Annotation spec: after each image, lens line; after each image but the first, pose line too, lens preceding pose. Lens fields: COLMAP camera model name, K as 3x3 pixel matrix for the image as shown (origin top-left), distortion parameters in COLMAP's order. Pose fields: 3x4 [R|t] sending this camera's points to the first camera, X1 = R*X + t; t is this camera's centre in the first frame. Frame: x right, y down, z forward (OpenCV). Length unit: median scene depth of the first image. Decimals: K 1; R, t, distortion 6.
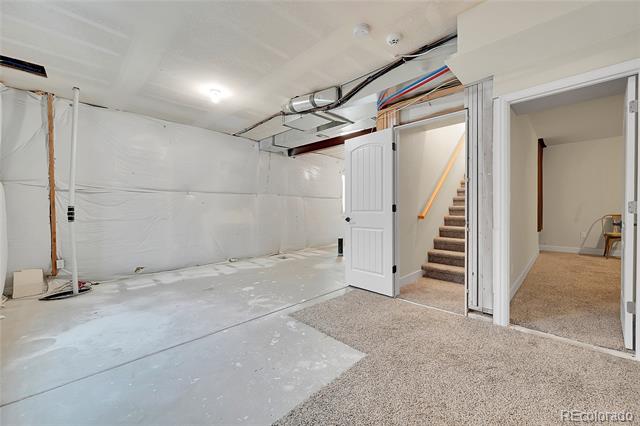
lens RADIAL K [[249.7, 0, 320.4], [0, 249.7, 209.2], [0, 0, 1]] dist [-0.001990, -0.000296]
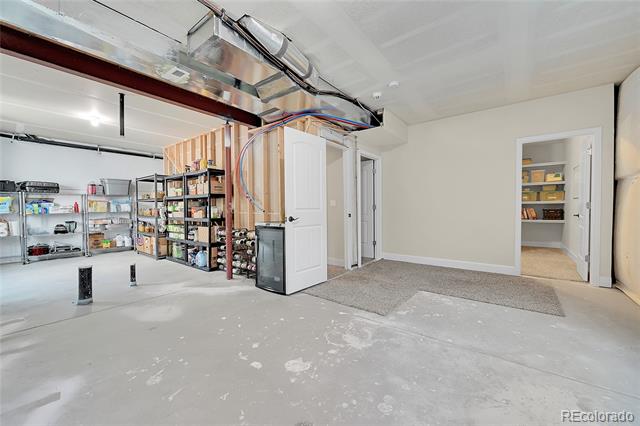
lens RADIAL K [[249.7, 0, 320.6], [0, 249.7, 214.5], [0, 0, 1]] dist [-0.001990, -0.000296]
pose [[-0.102682, -0.023325, 0.994441, -0.991654], [0.008707, 0.999666, 0.024347, 0.000901], [-0.994676, 0.011159, -0.102445, 1.257657]]
